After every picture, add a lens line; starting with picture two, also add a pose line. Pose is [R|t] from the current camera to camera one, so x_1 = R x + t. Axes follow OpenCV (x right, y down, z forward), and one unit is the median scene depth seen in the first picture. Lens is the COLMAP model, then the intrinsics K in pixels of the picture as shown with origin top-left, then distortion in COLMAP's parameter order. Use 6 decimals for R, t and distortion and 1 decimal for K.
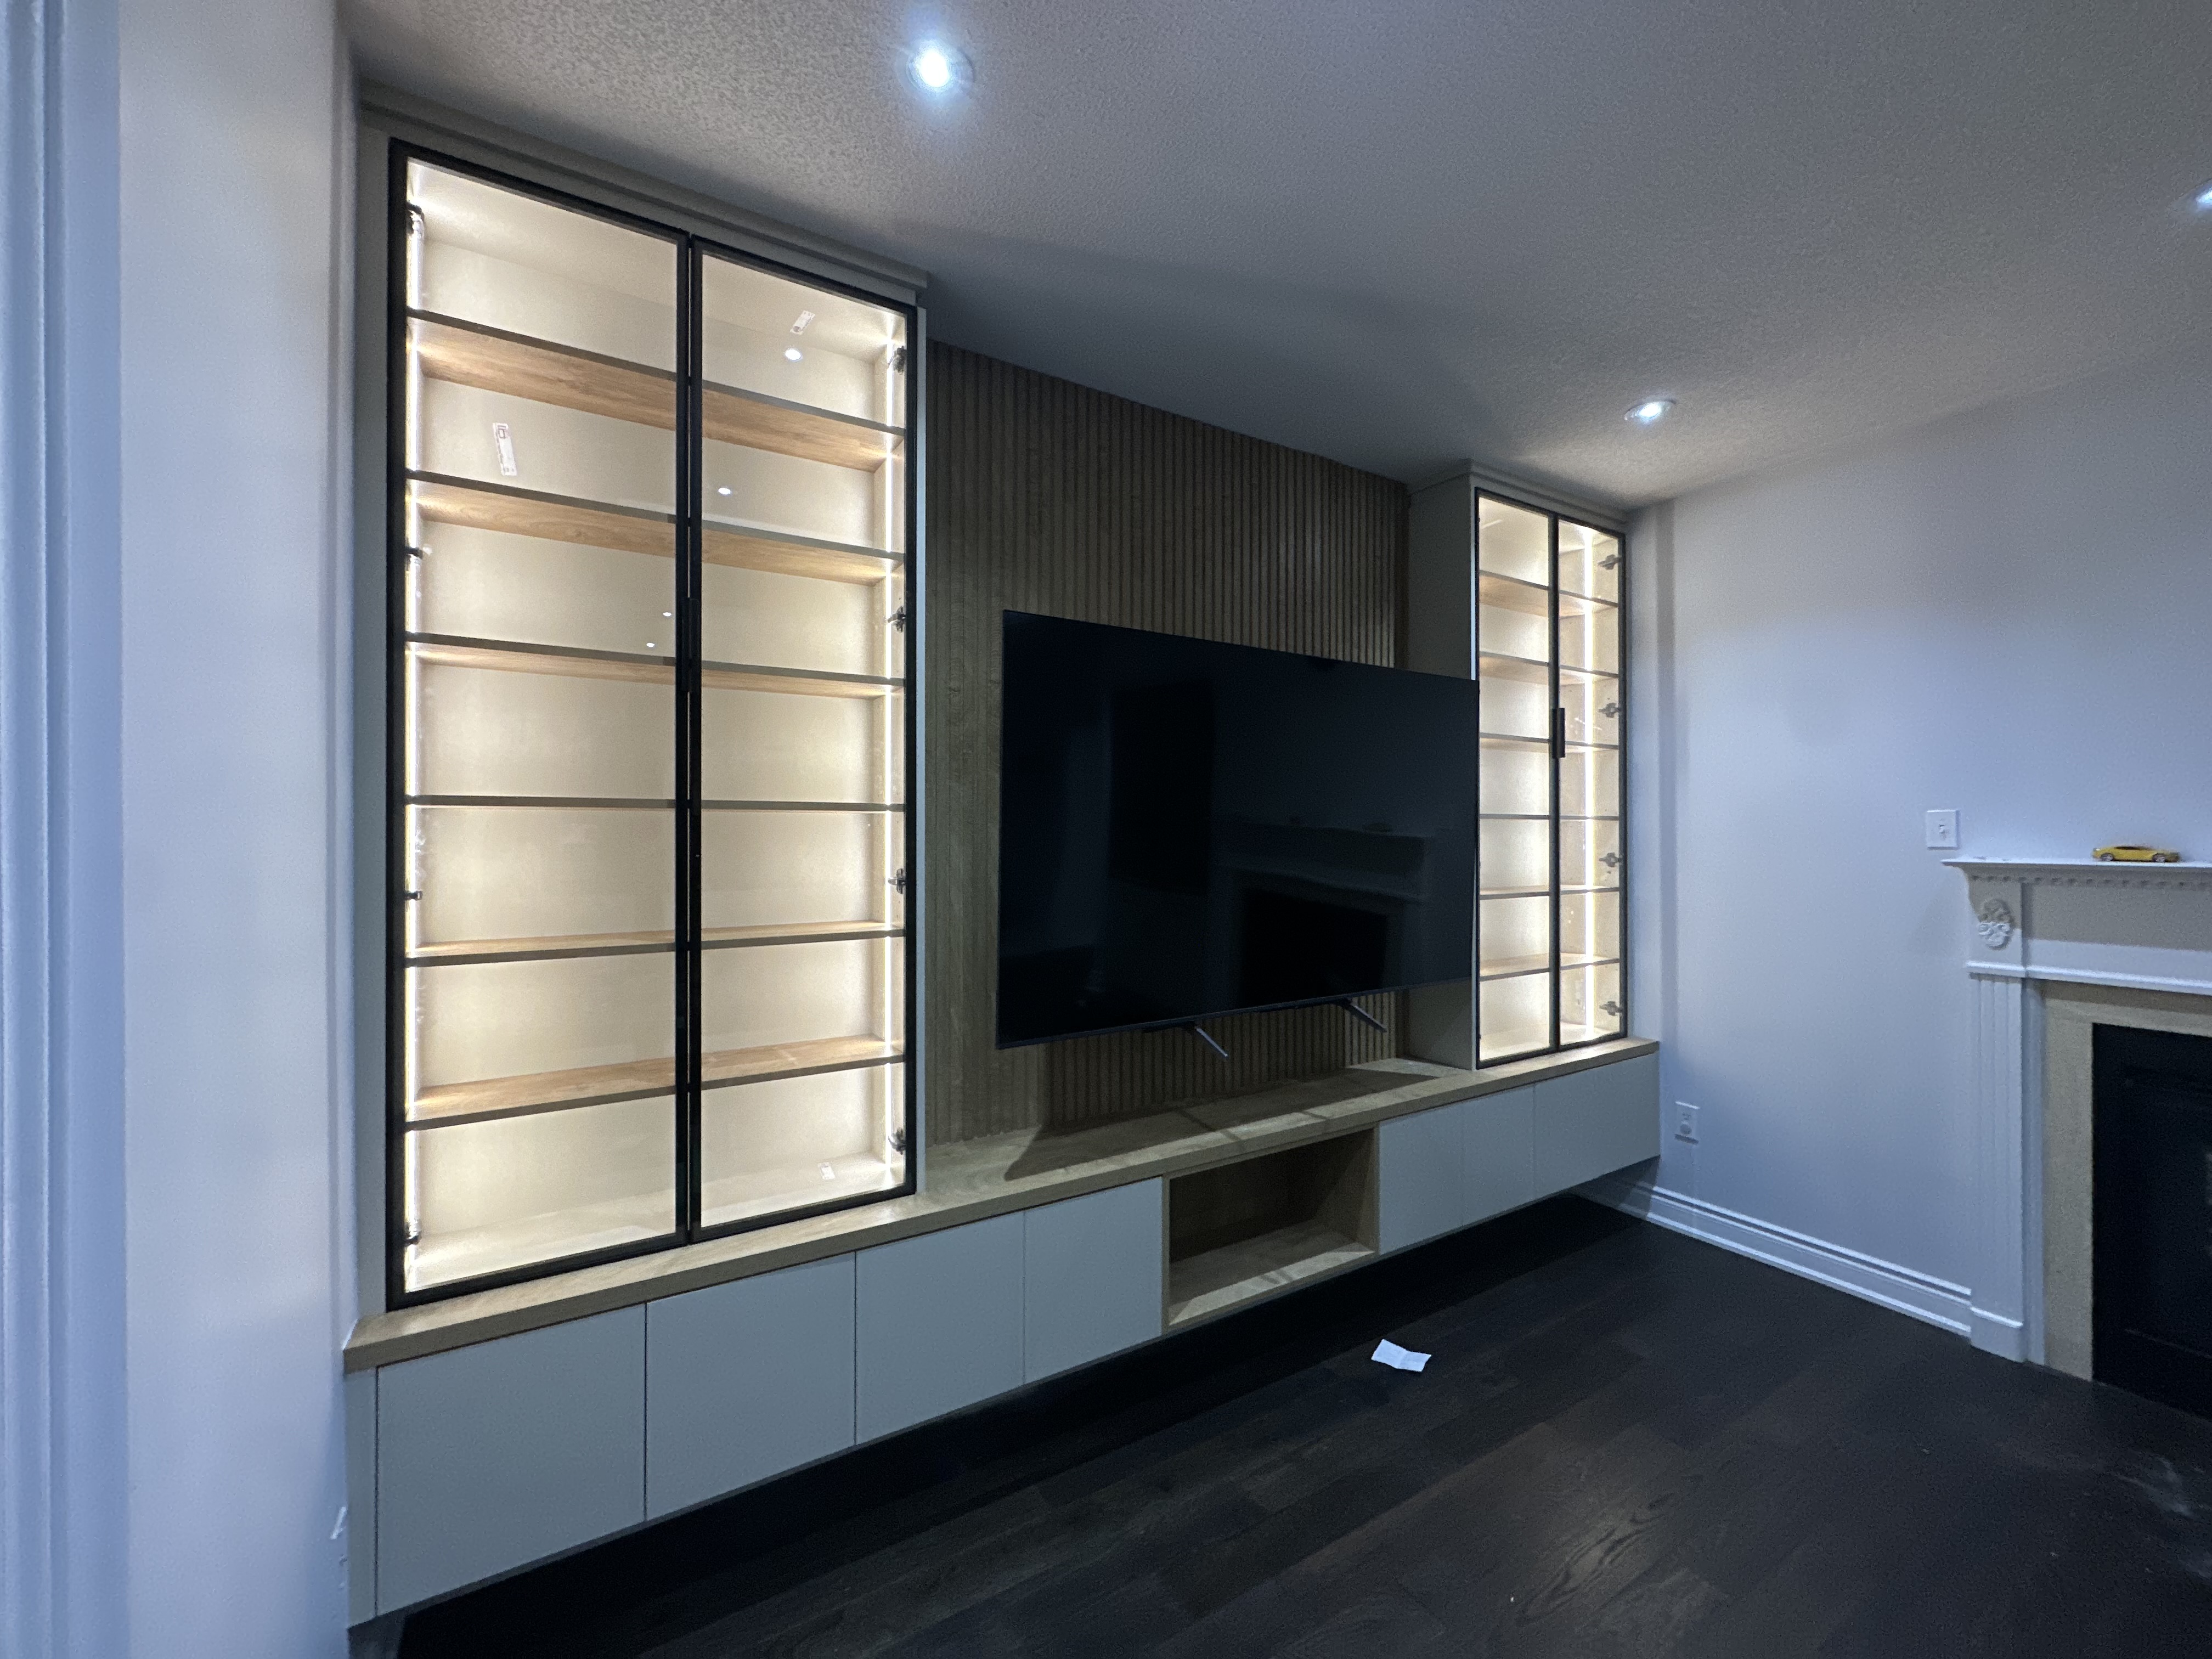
lens RADIAL K [[884.3, 0, 1104.6], [0, 884.3, 828.4], [0, 0, 1]] dist [0.001131, 0.001015]
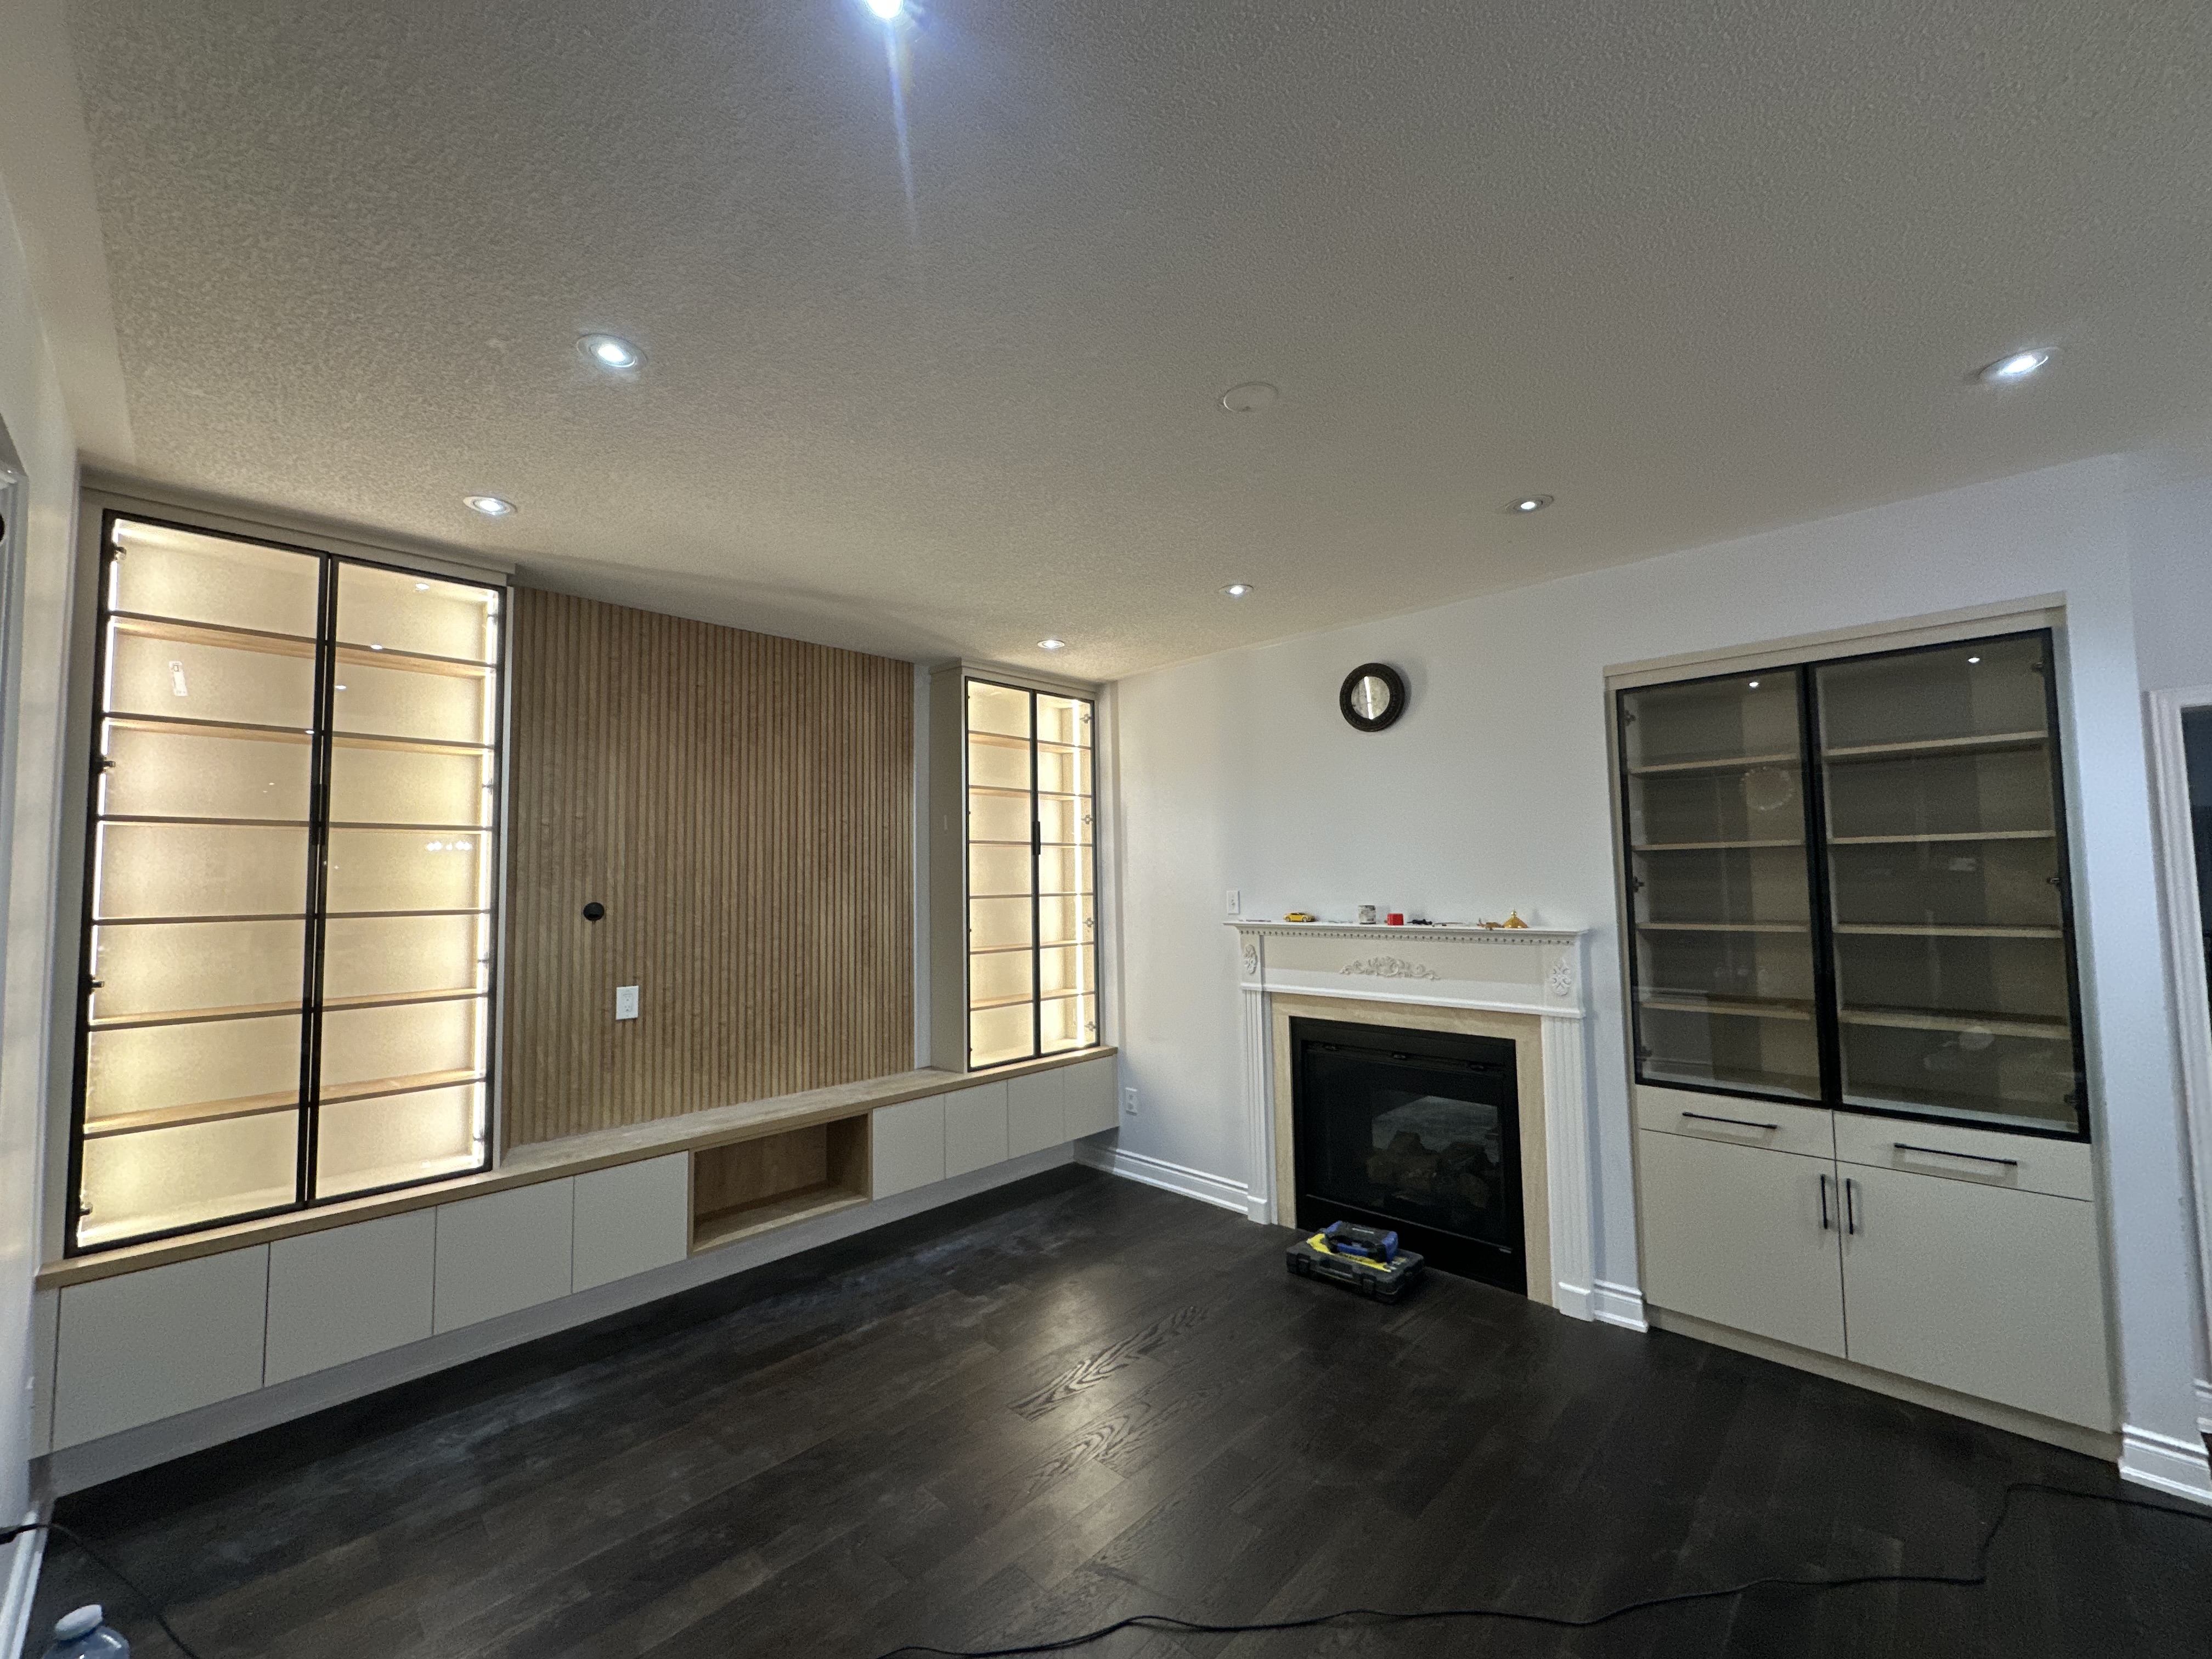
lens RADIAL K [[884.3, 0, 1098.8], [0, 884.3, 828.4], [0, 0, 1]] dist [0.001131, 0.001015]
pose [[0.968932, -0.000276, 0.247328, 0.344644], [0.014721, 0.998291, -0.056557, -0.054110], [-0.246889, 0.058441, 0.967280, -0.614469]]
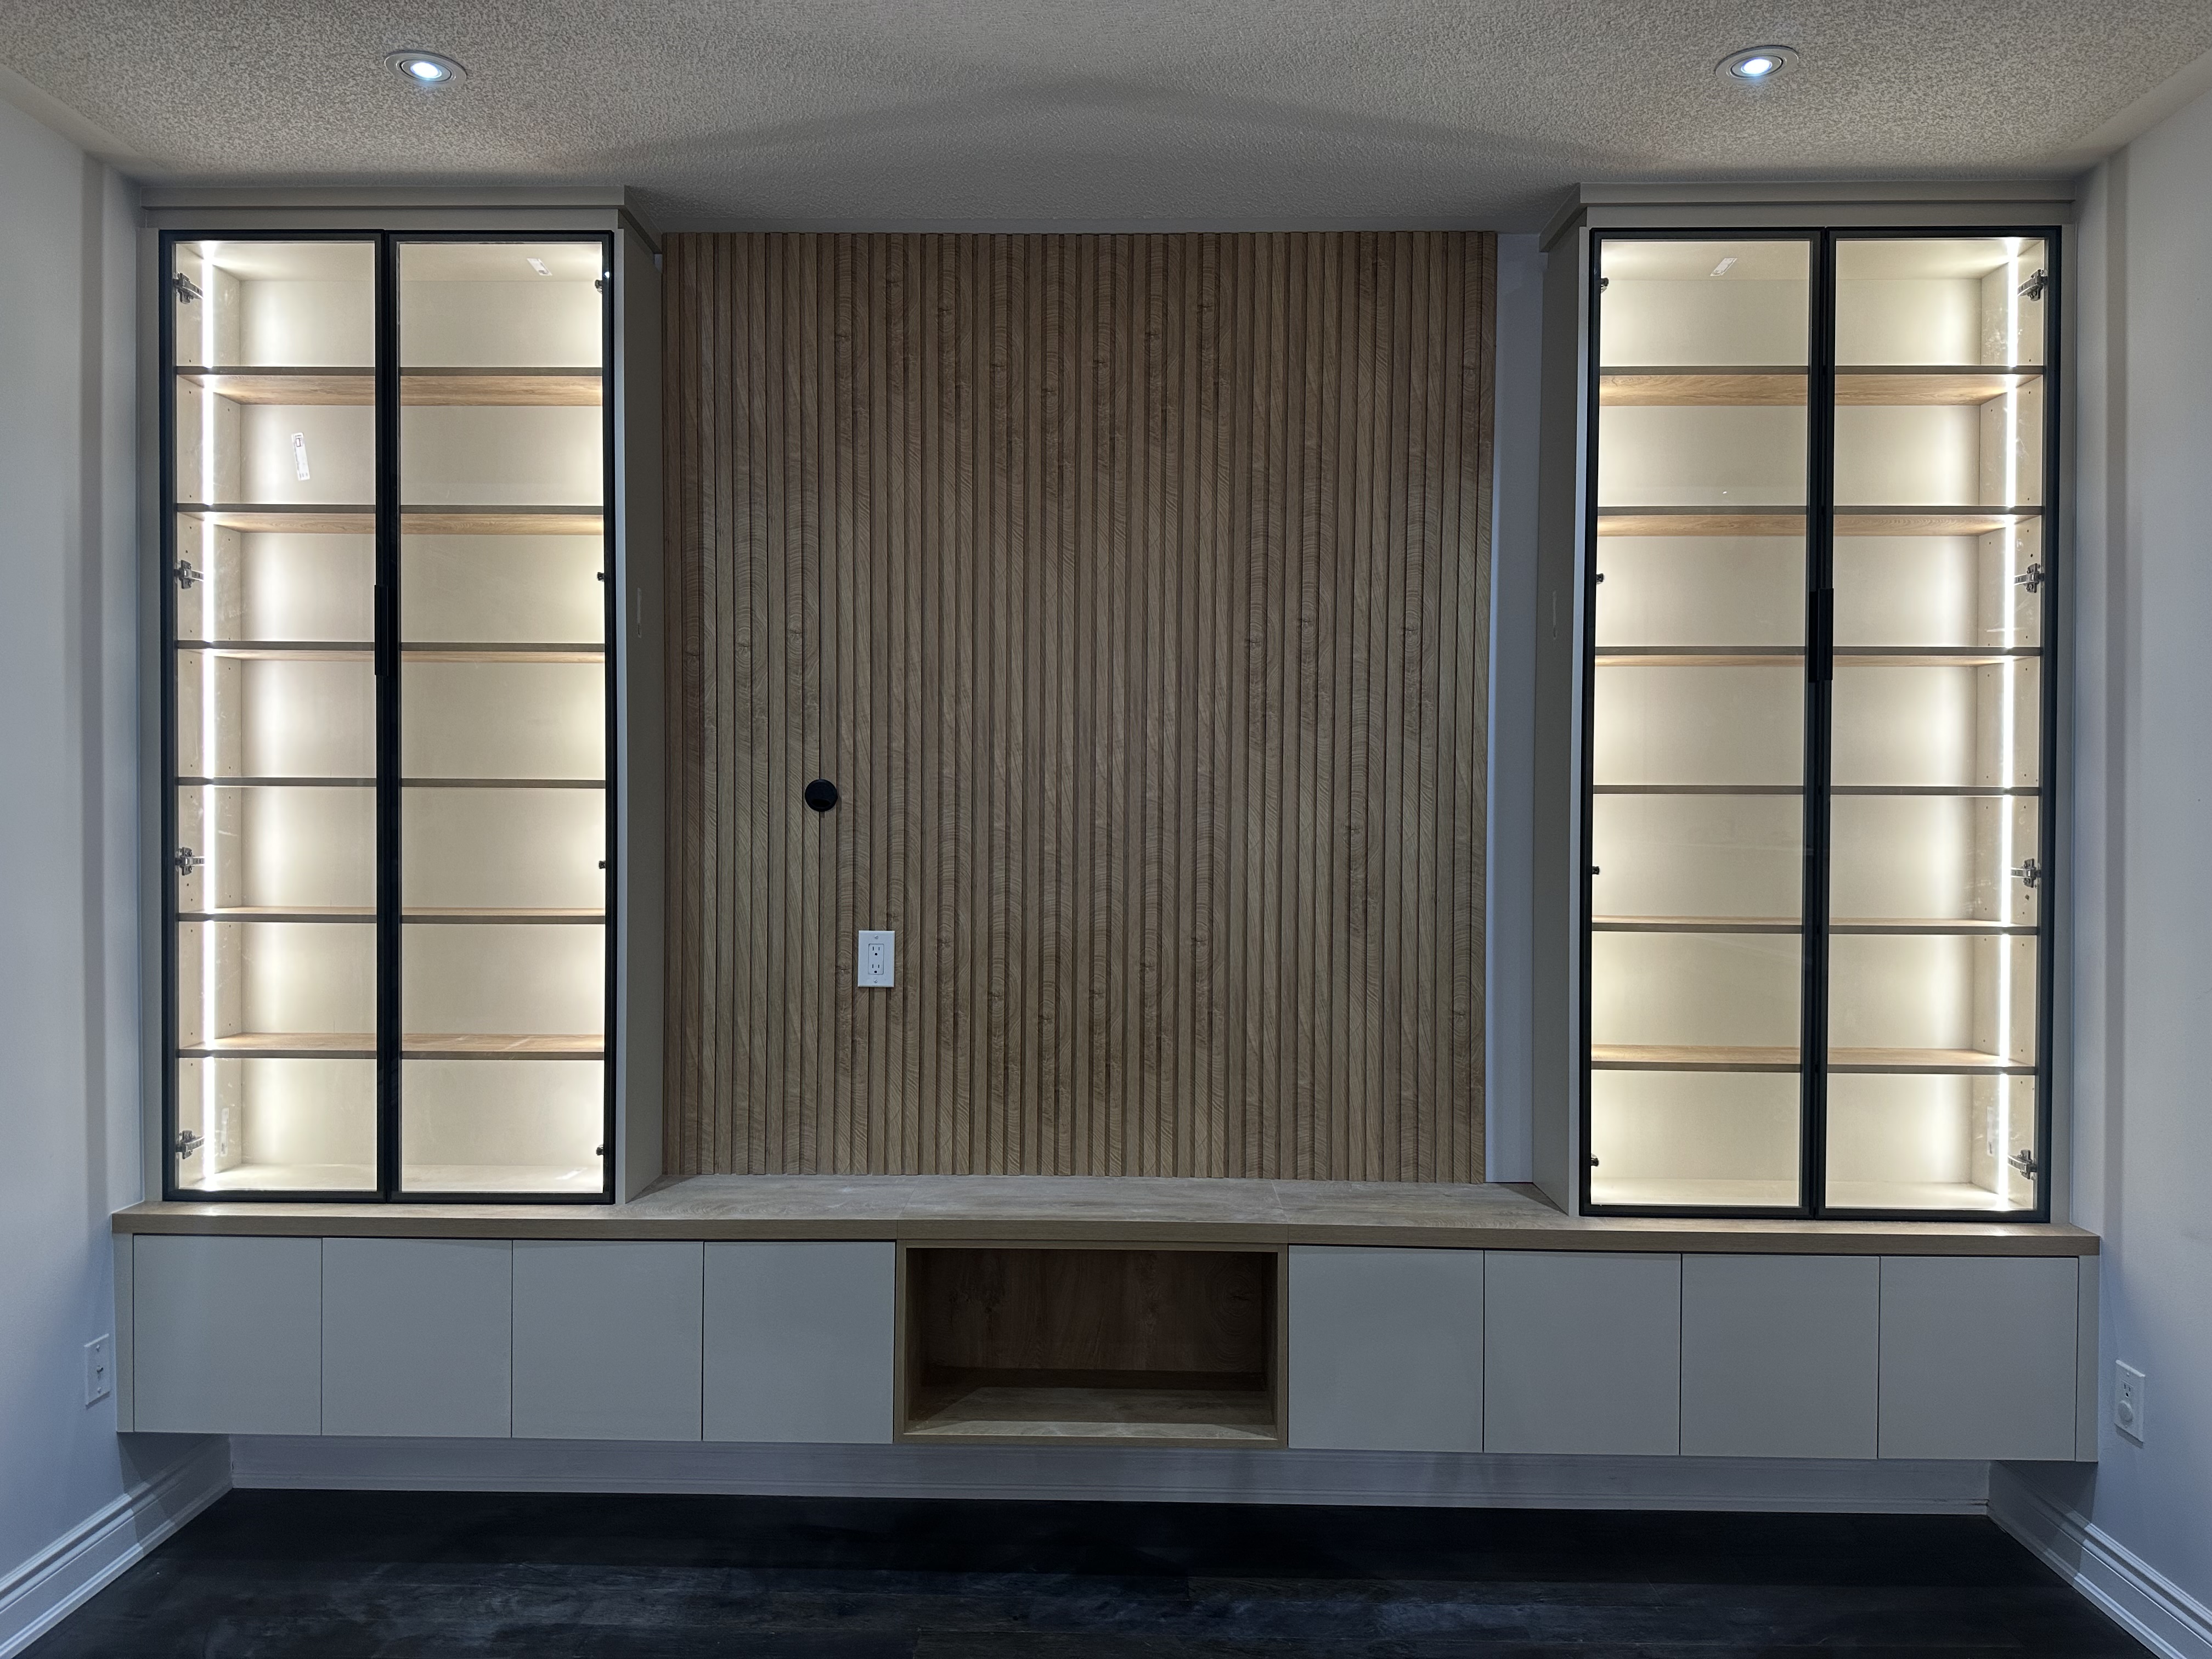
lens RADIAL K [[1533.5, 0, 1091.3], [0, 1533.5, 829.6], [0, 0, 1]] dist [0.046701, -0.047038]
pose [[0.842044, 0.011905, -0.539277, 0.896197], [-0.003632, 0.999859, 0.016403, -0.003604], [0.539396, -0.011853, 0.841969, -0.064062]]
